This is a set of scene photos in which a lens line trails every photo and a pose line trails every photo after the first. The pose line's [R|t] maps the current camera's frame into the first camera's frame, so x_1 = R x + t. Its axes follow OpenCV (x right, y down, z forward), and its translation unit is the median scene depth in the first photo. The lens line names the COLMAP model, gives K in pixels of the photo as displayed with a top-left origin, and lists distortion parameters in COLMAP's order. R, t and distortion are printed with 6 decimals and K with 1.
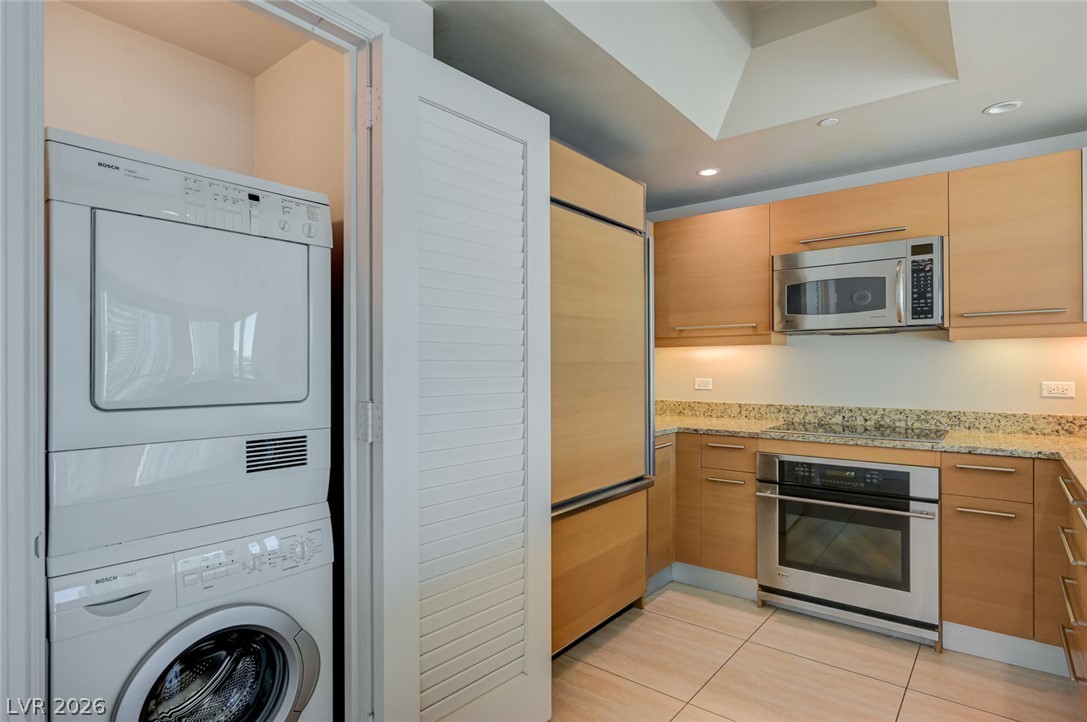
lens RADIAL K [[642.6, 0, 530.8], [0, 642.6, 366.9], [0, 0, 1]] dist [-0.002196, -0.000947]
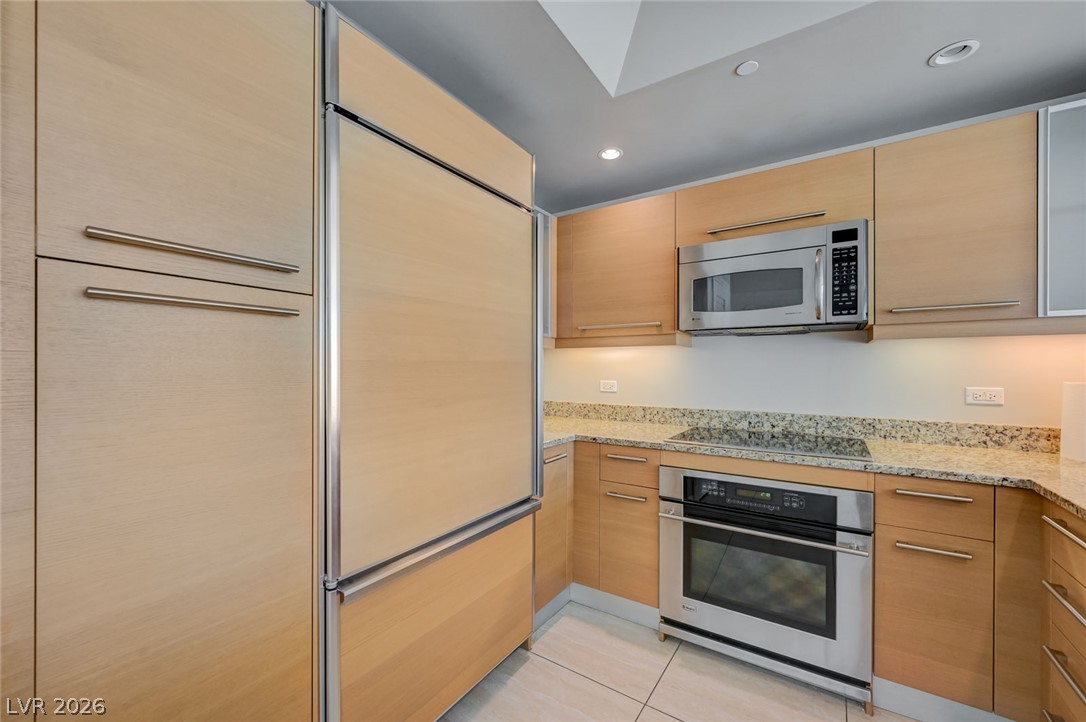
lens RADIAL K [[429.4, 0, 560.6], [0, 429.4, 368.8], [0, 0, 1]] dist [-0.002476, 0.001260]
pose [[0.995154, 0.005747, 0.098162, 0.161357], [-0.006018, 0.999979, 0.002472, -0.000947], [-0.098146, -0.003051, 0.995167, 0.436663]]
